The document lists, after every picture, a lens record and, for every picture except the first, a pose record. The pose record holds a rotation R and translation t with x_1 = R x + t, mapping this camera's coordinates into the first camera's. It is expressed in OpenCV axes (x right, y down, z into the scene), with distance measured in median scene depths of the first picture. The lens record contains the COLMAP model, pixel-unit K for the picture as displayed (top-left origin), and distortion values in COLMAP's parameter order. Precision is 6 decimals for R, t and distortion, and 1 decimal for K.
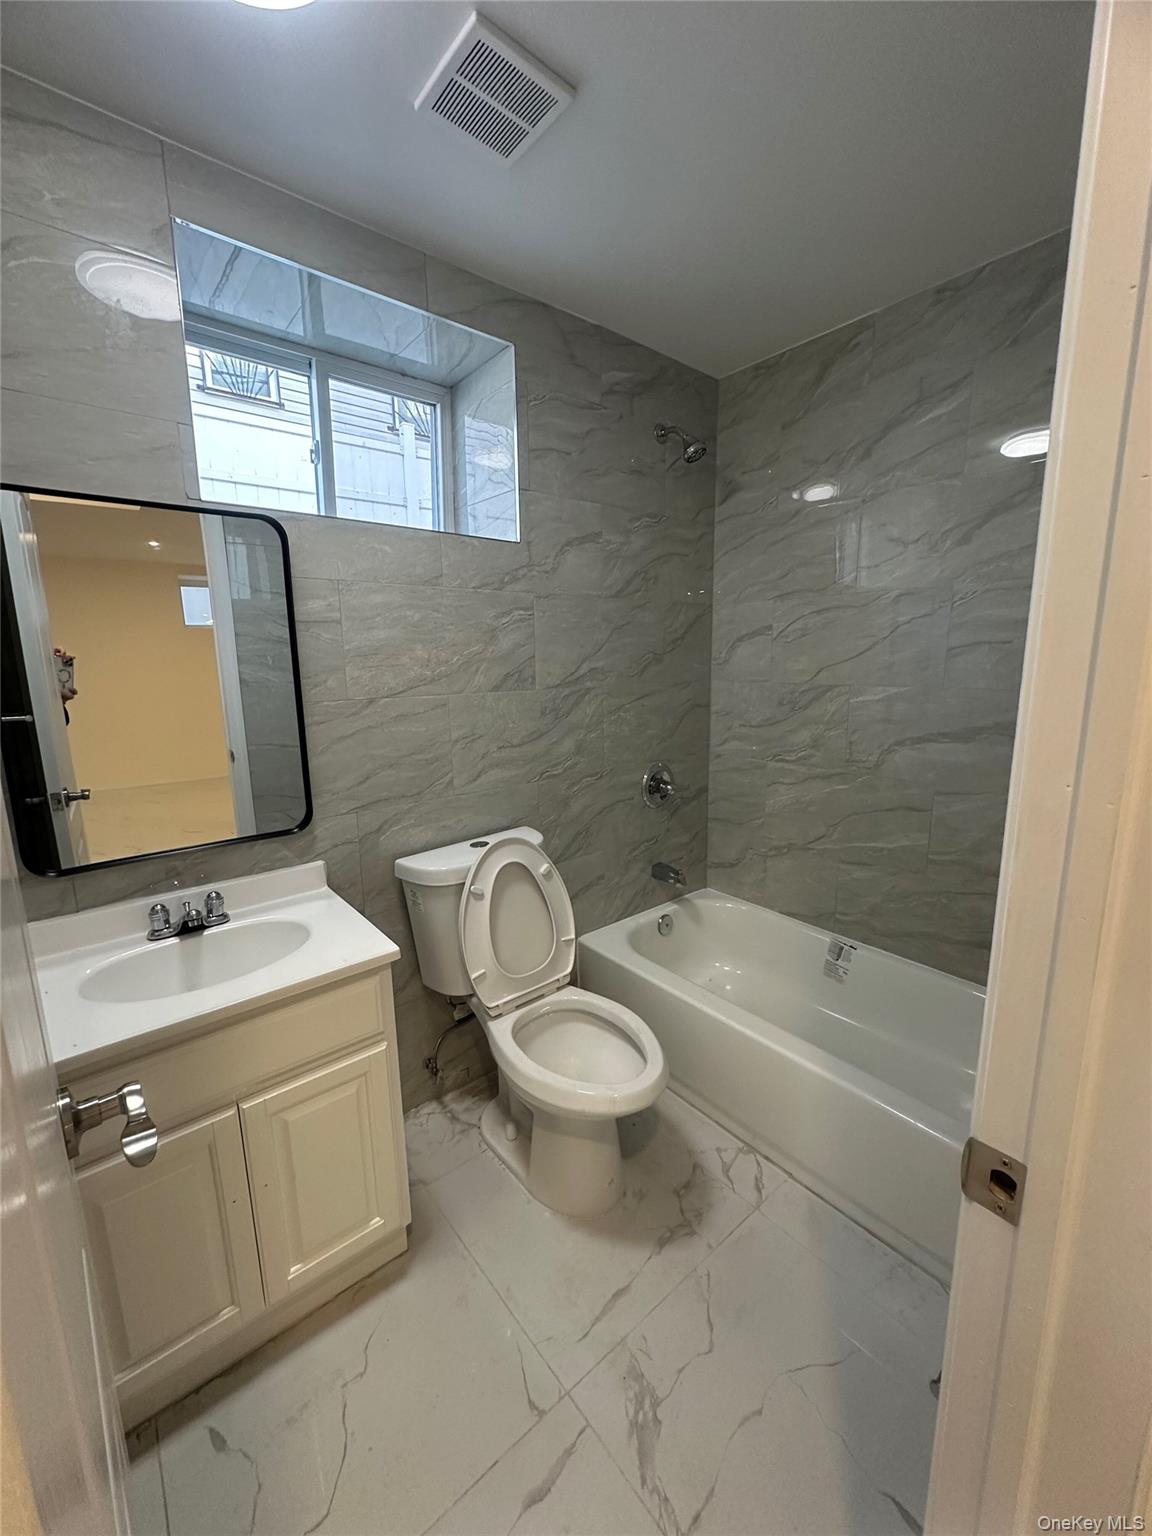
lens RADIAL K [[608.6, 0, 573.3], [0, 608.6, 762.5], [0, 0, 1]] dist [-0.001822, -0.000137]
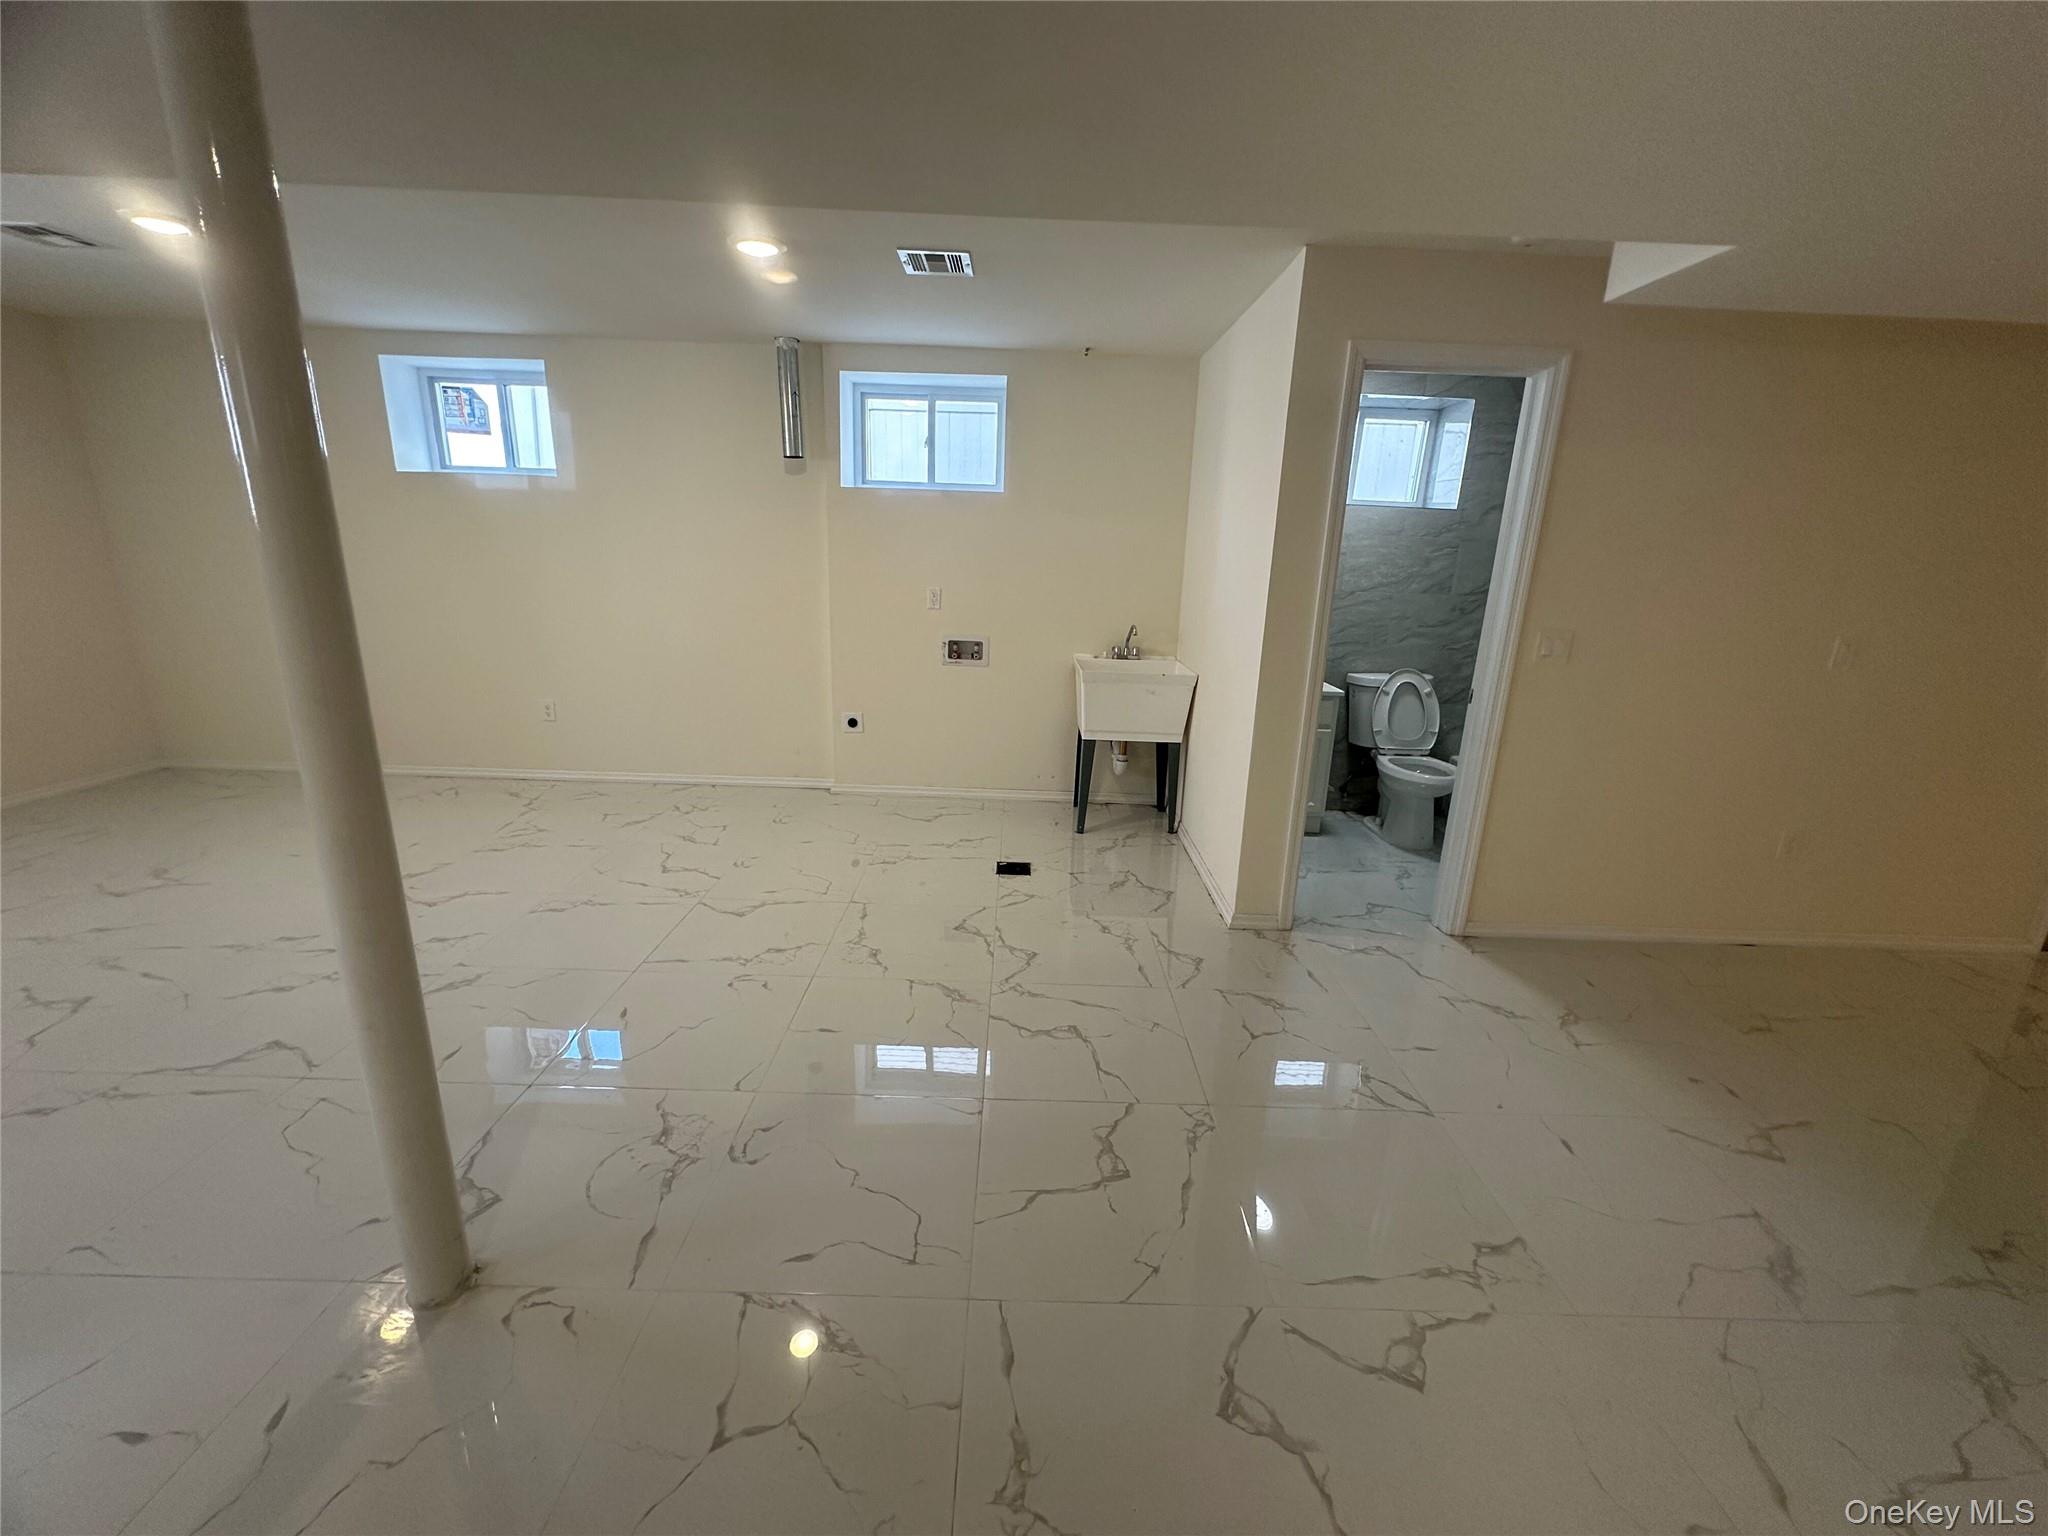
lens RADIAL K [[811.5, 0, 1023.9], [0, 811.5, 766.4], [0, 0, 1]] dist [-0.001822, -0.000137]
pose [[0.769096, 0.202906, -0.606069, 0.541700], [-0.159318, 0.979198, 0.125653, 0.280591], [0.618958, -0.000082, 0.785424, -1.677292]]
